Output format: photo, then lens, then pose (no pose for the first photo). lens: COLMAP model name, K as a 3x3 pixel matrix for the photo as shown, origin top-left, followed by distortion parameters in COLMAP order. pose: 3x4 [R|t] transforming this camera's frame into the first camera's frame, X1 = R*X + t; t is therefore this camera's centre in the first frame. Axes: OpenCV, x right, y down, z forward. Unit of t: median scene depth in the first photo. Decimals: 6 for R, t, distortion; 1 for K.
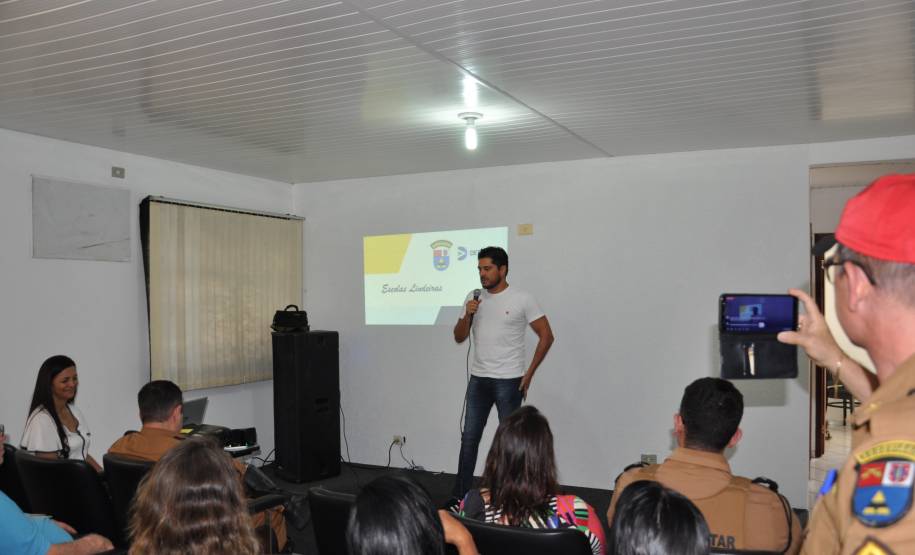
lens RADIAL K [[776.7, 0, 459.0], [0, 776.7, 306.7], [0, 0, 1]] dist [-0.138087, 0.181362]
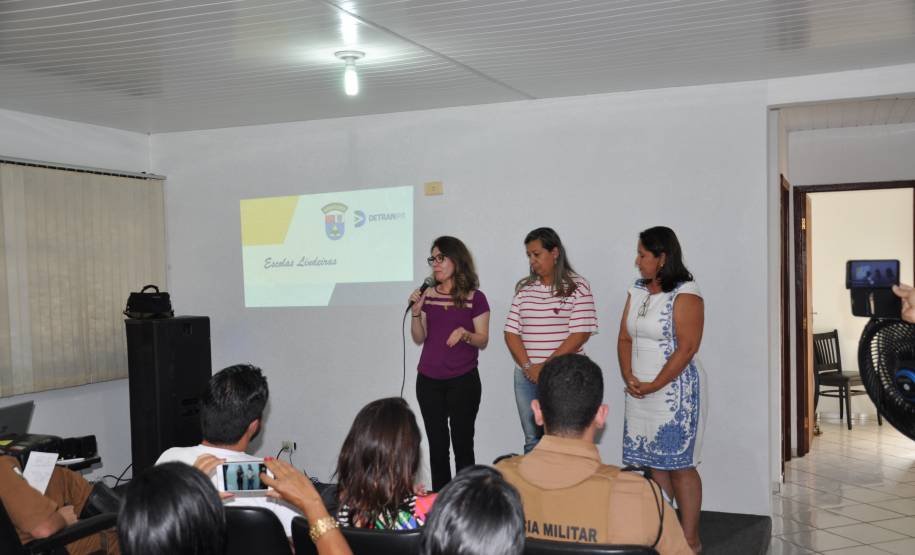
lens RADIAL K [[986.8, 0, 461.1], [0, 986.8, 305.4], [0, 0, 1]] dist [-0.008051, 0.172243]
pose [[0.997763, -0.020614, 0.063592, 0.044077], [0.019117, 0.999528, 0.024053, 0.000300], [-0.064058, -0.022784, 0.997686, -0.058282]]
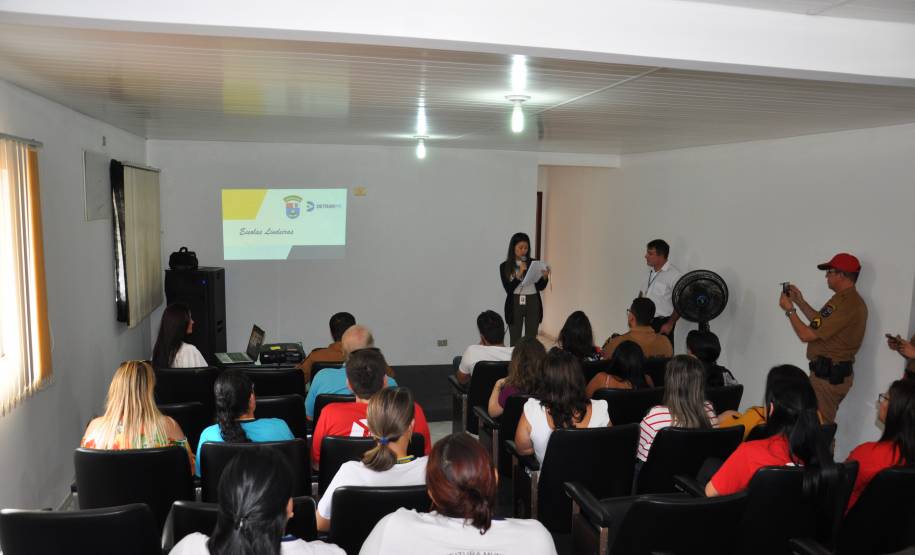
lens RADIAL K [[776.7, 0, 459.0], [0, 776.7, 306.7], [0, 0, 1]] dist [-0.138087, 0.181362]
pose [[0.777793, -0.066052, 0.625040, -0.656993], [-0.017284, 0.991839, 0.126322, -0.070888], [-0.628283, -0.109056, 0.770304, -0.219837]]
